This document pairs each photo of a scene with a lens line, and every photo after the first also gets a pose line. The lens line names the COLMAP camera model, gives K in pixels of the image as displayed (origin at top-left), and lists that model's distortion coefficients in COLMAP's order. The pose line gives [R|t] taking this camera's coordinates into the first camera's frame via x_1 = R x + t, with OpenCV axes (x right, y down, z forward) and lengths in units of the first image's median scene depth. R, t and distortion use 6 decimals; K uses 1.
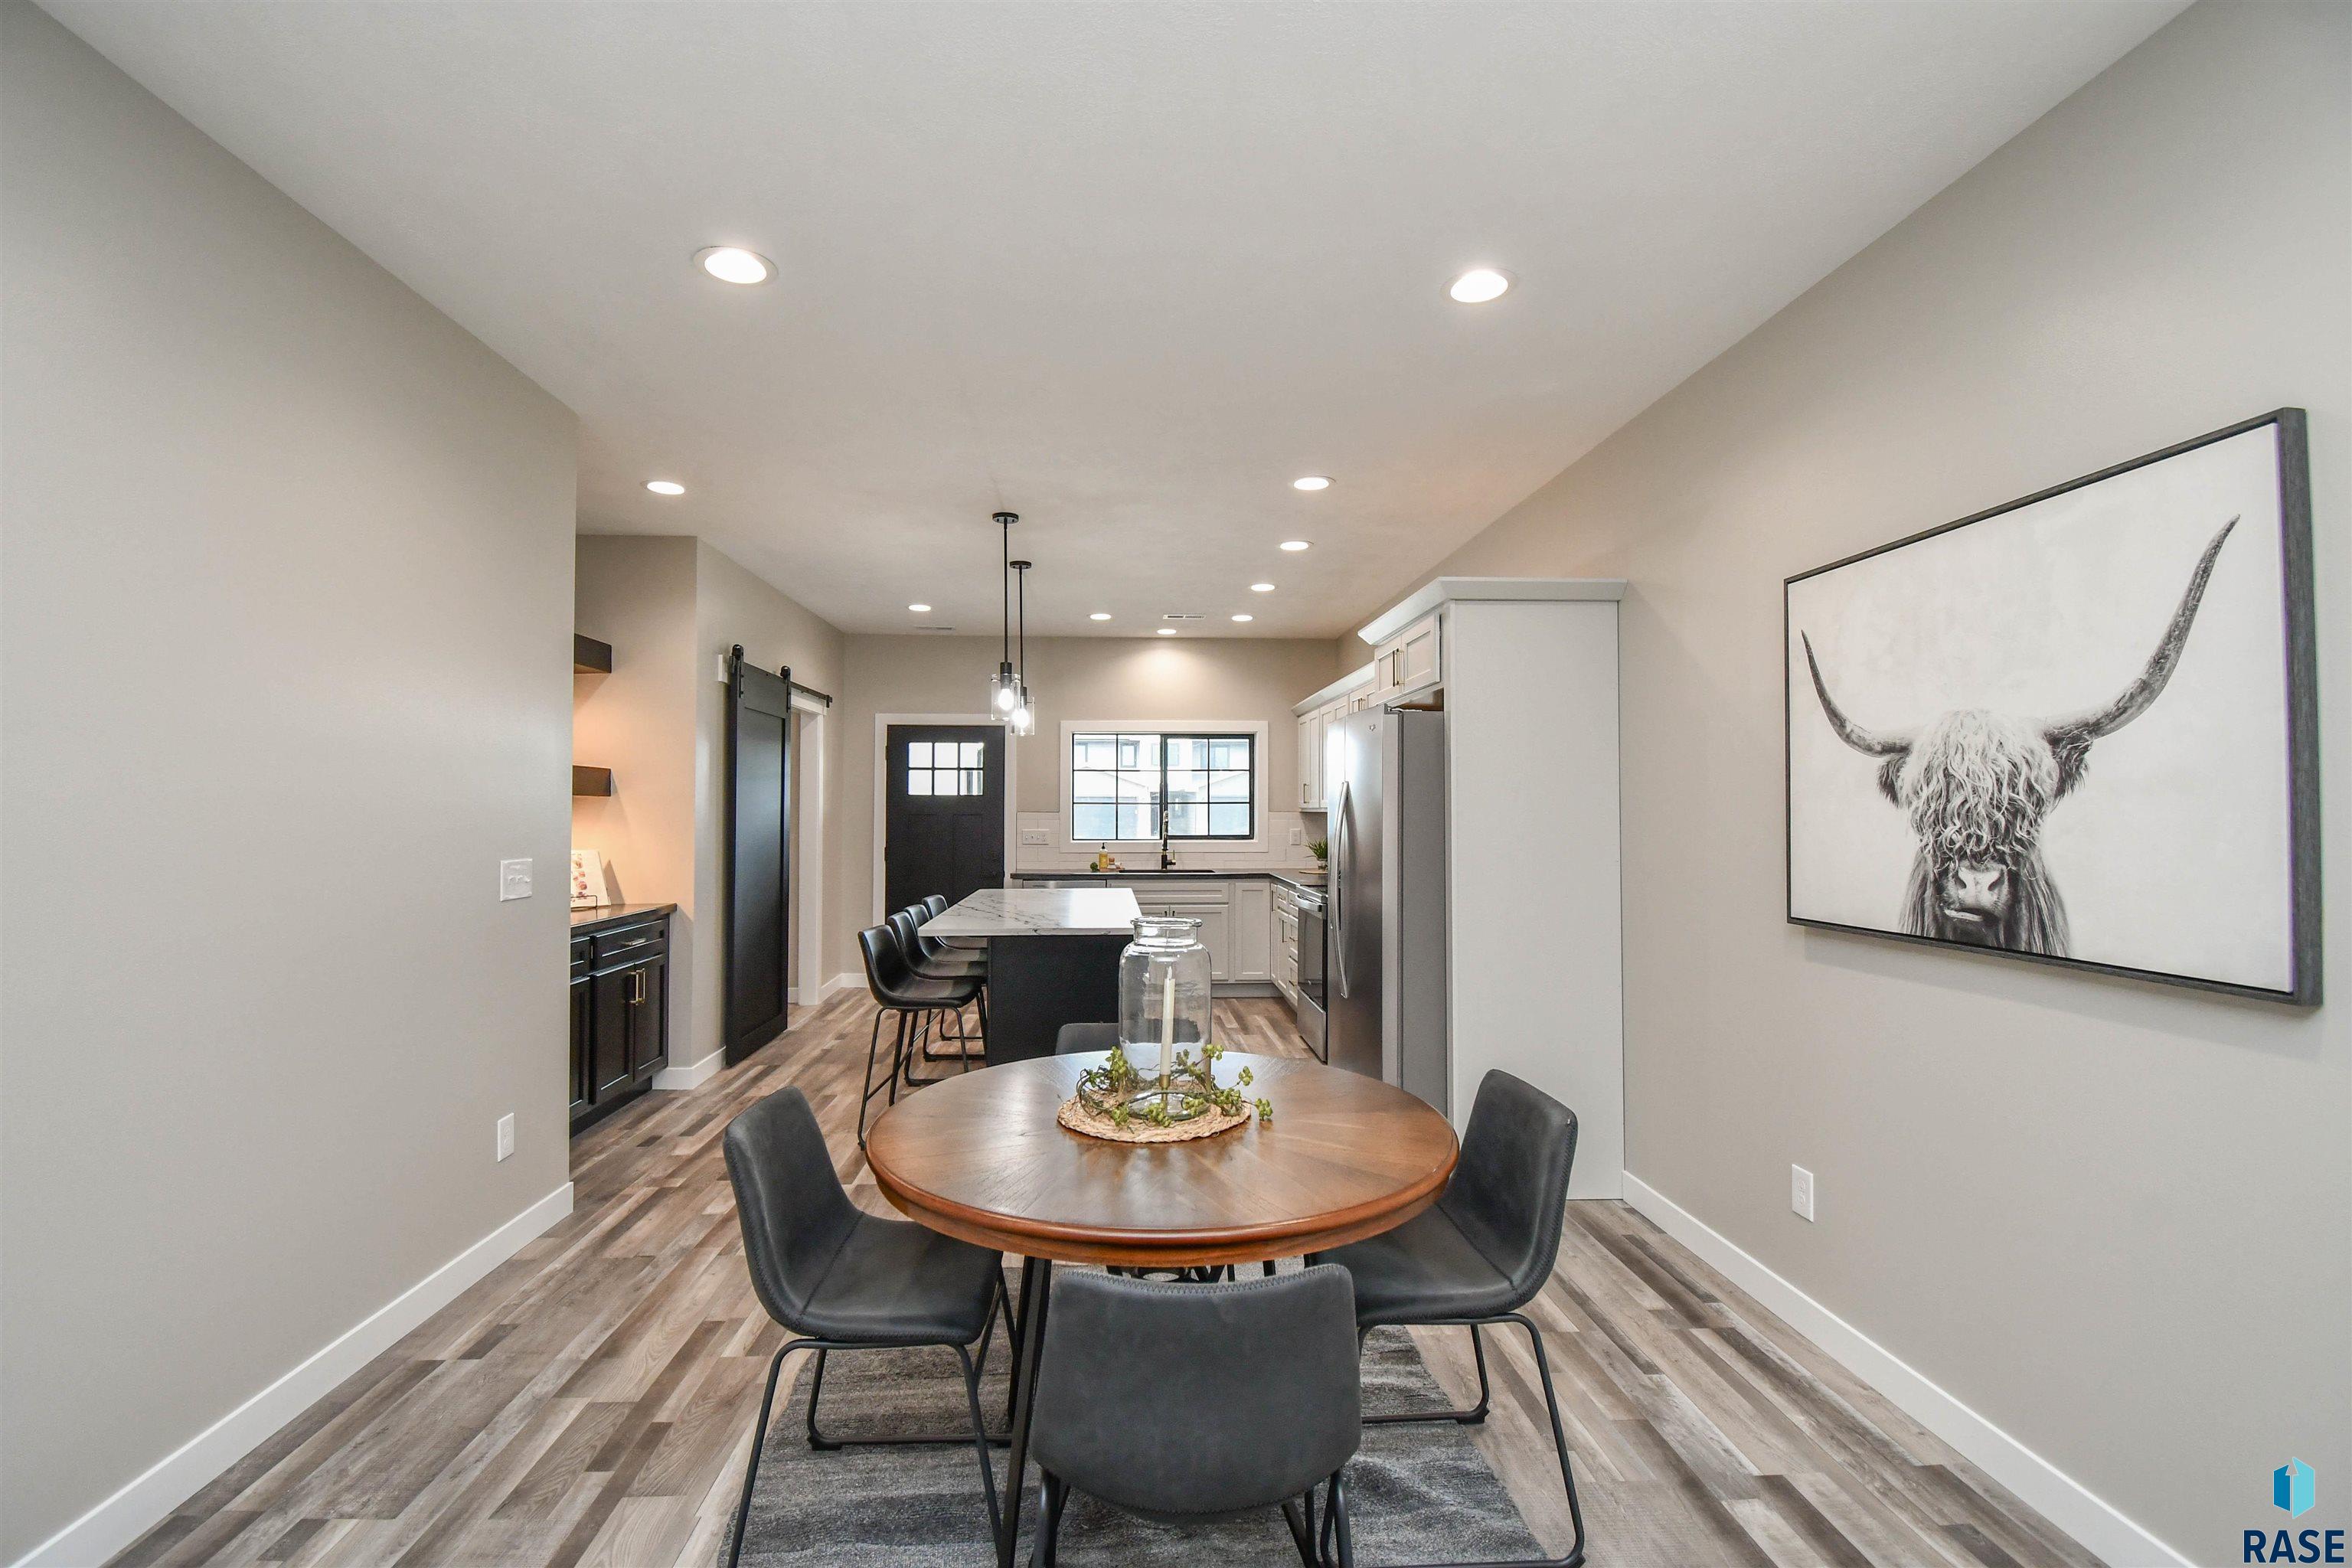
lens RADIAL K [[1053.5, 0, 1162.4], [0, 1053.5, 788.4], [0, 0, 1]] dist [0.019172, -0.023878]
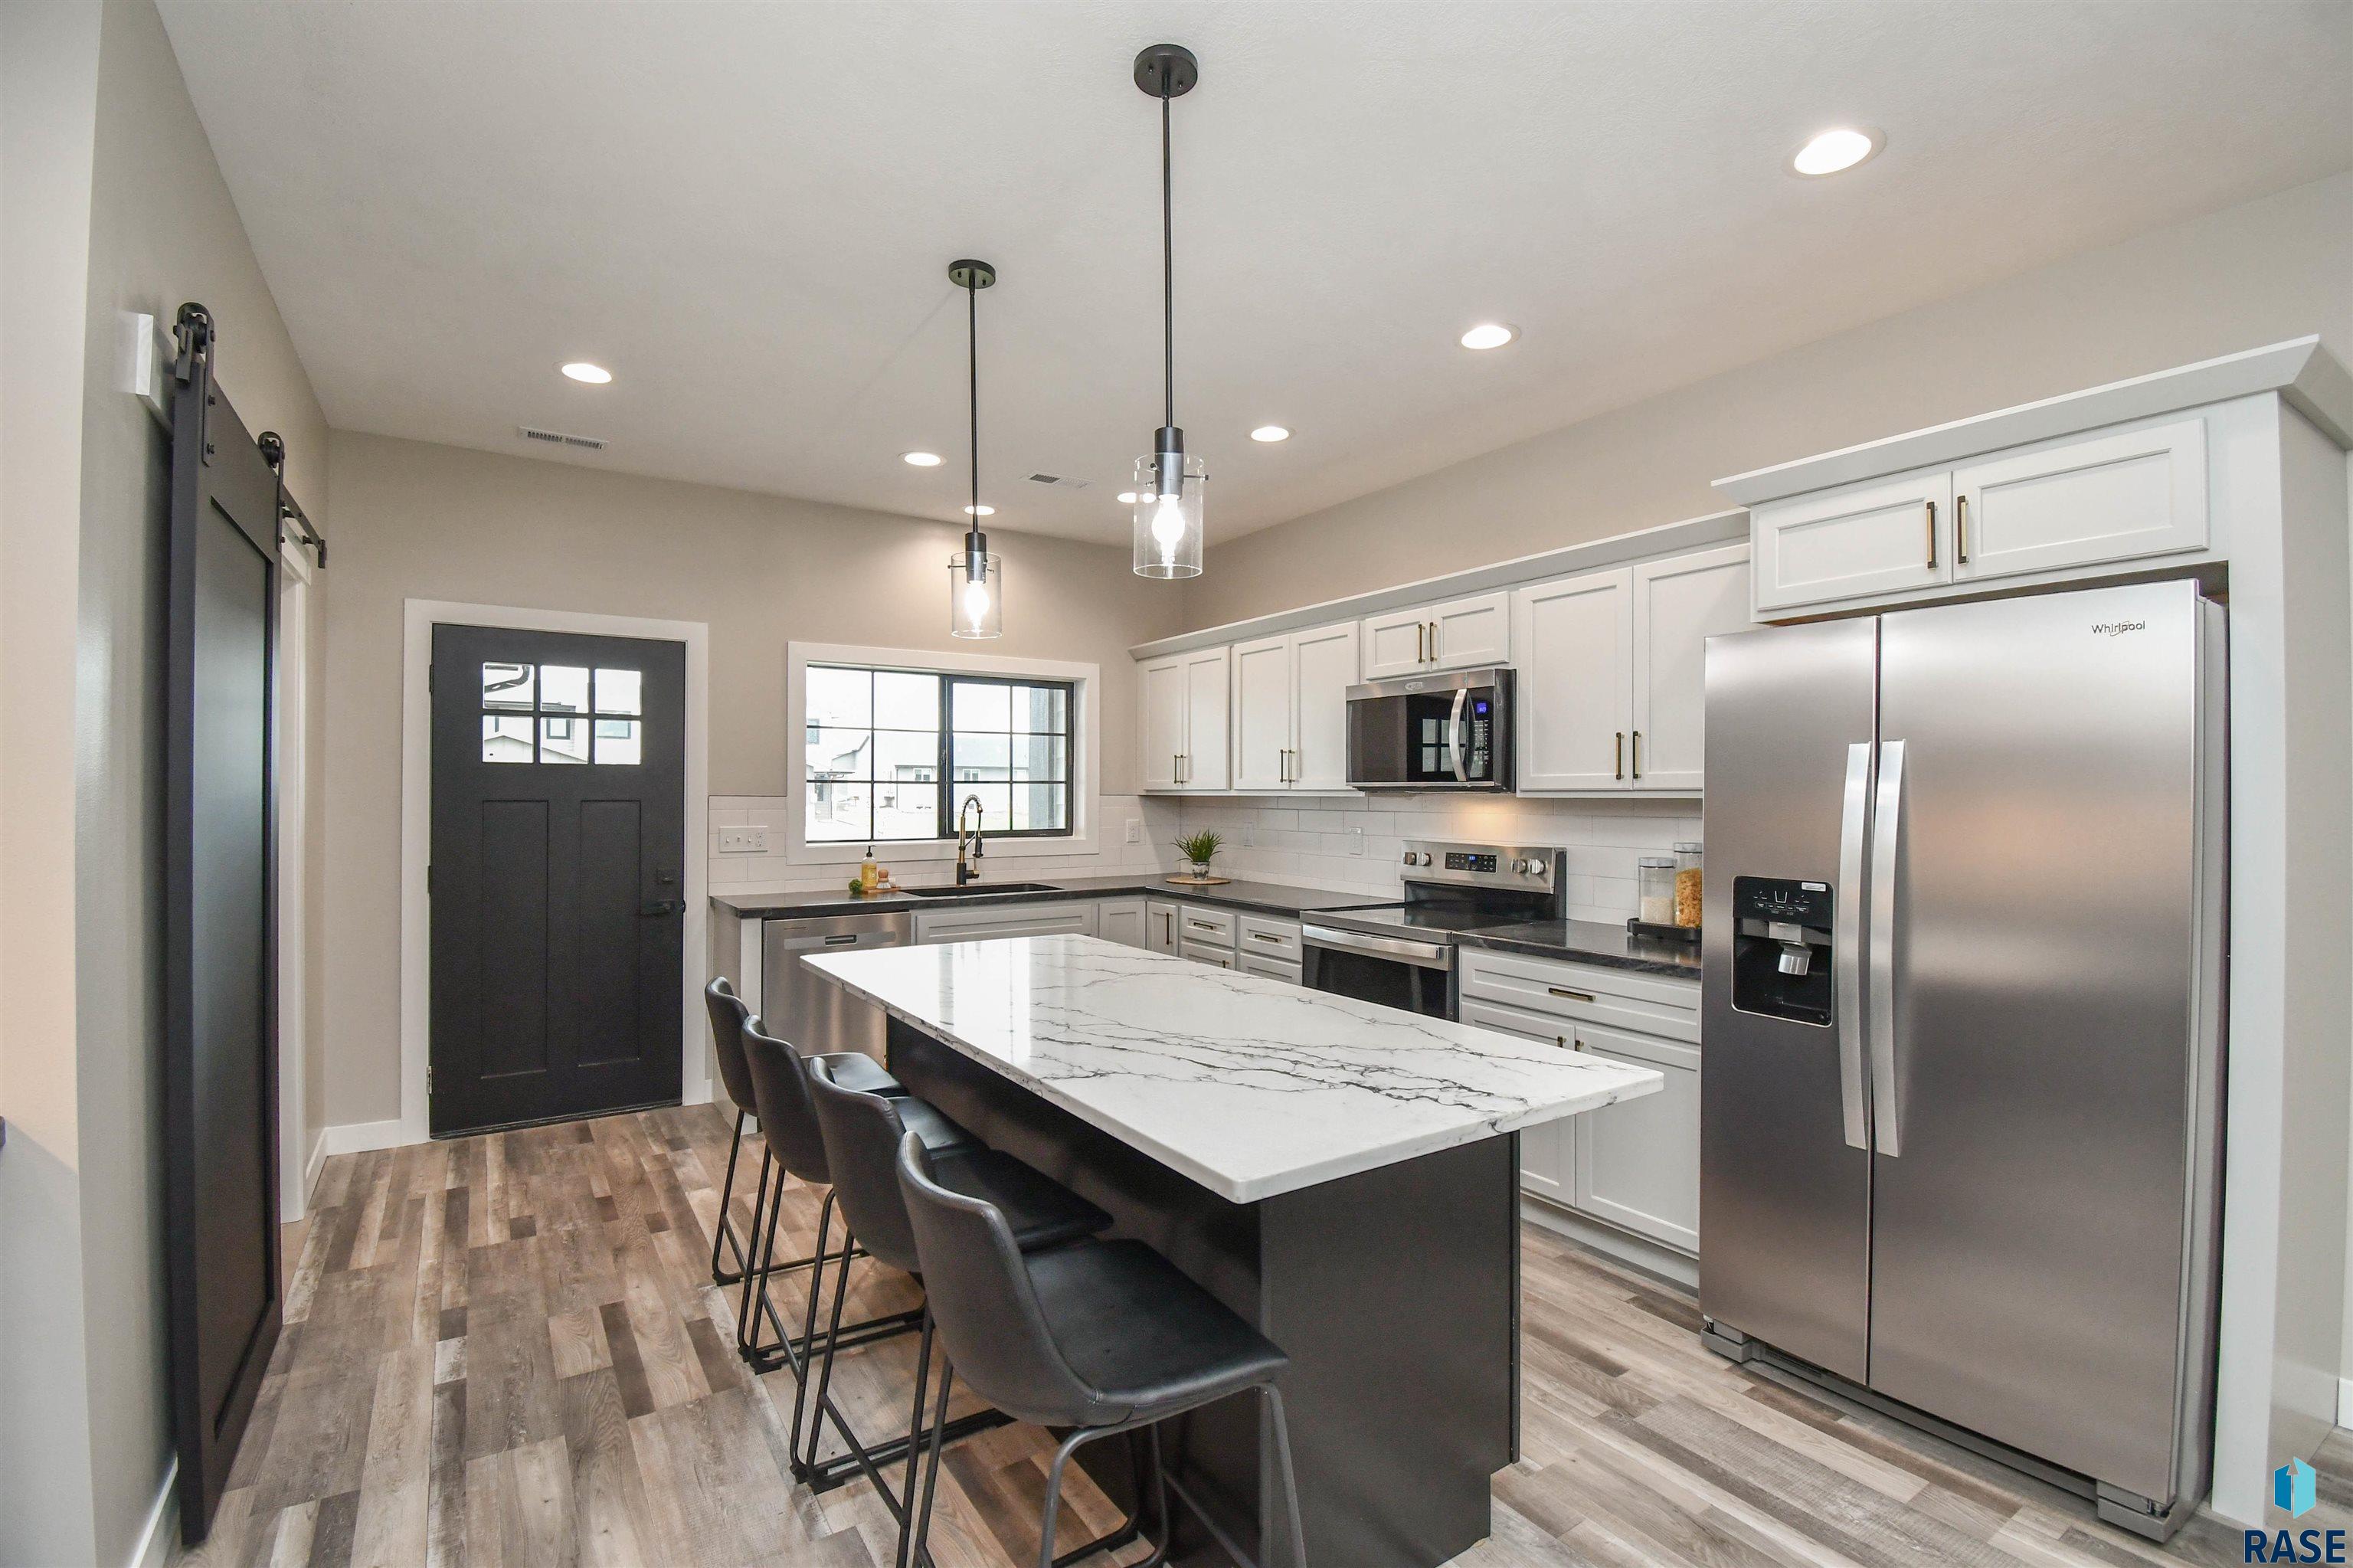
lens RADIAL K [[1054.0, 0, 1162.9], [0, 1054.0, 788.5], [0, 0, 1]] dist [0.019172, -0.023878]
pose [[0.866907, 0.003093, 0.498460, -0.210830], [-0.011846, 0.999826, 0.014398, 0.007200], [-0.498329, -0.018386, 0.866793, 0.387527]]
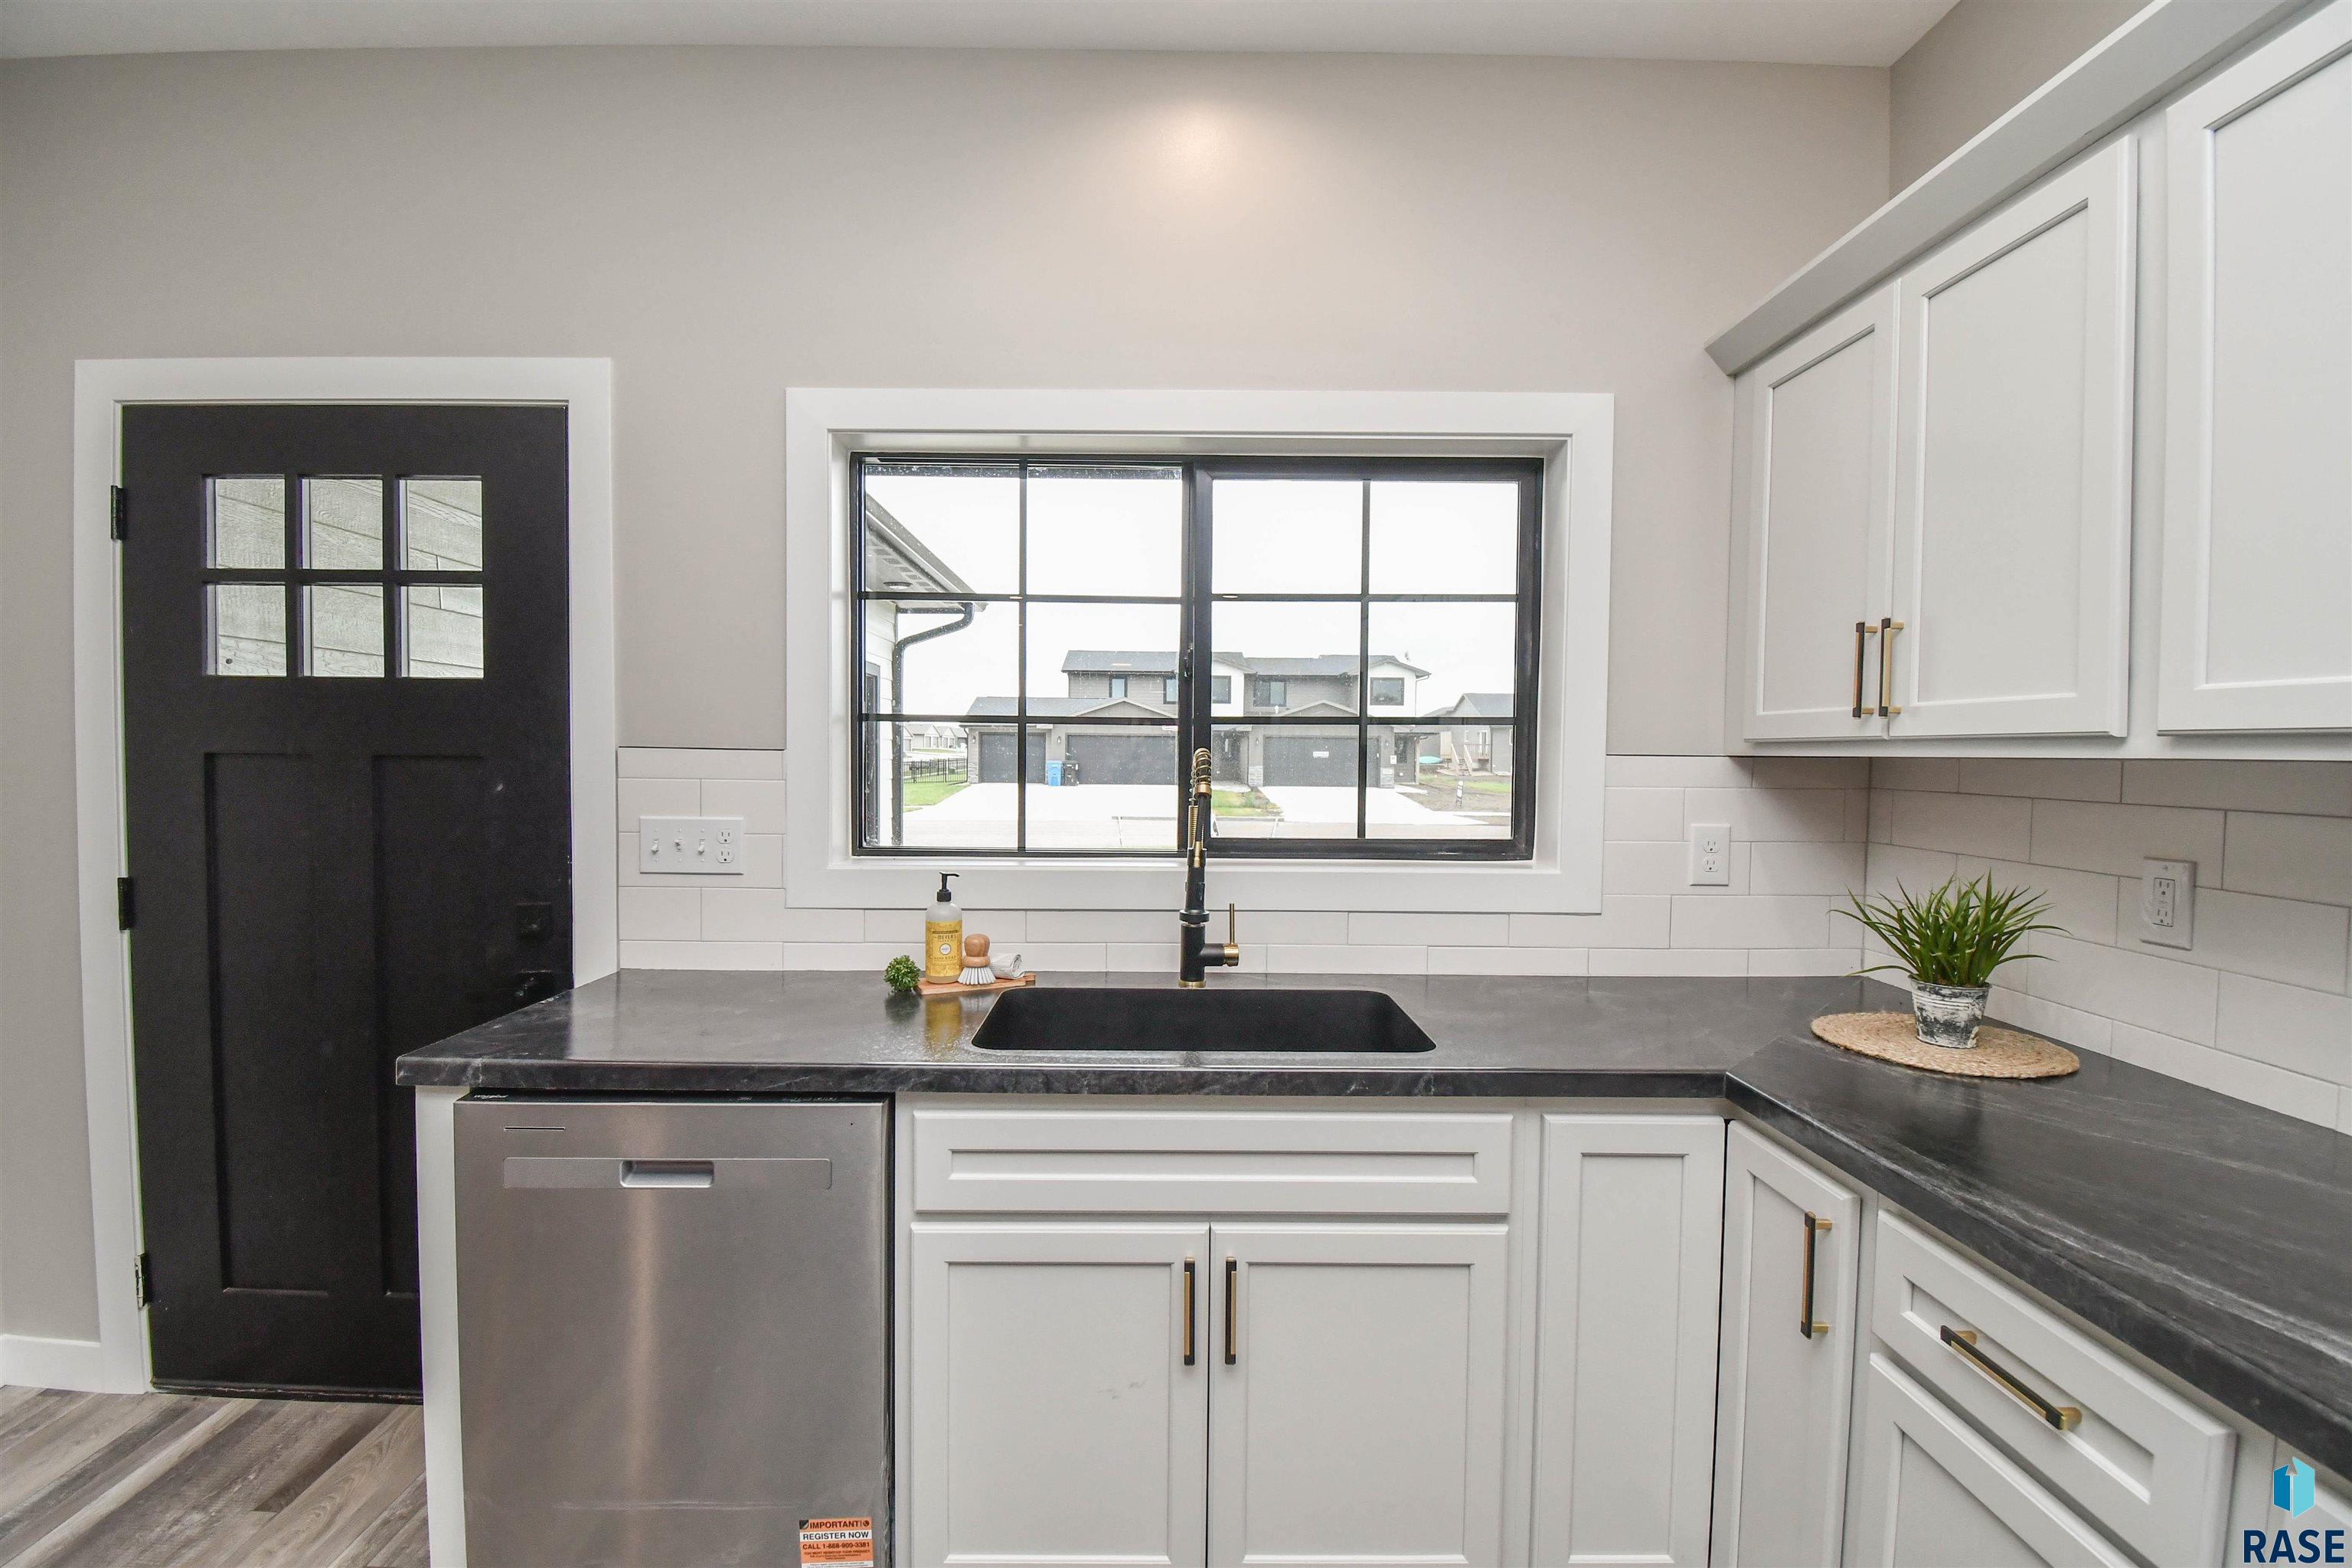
lens RADIAL K [[1053.5, 0, 1162.4], [0, 1053.5, 788.4], [0, 0, 1]] dist [0.019172, -0.023878]
pose [[0.999031, 0.010058, -0.042852, 0.005131], [-0.007638, 0.998387, 0.056263, 0.016786], [0.043349, -0.055881, 0.997496, 0.754861]]
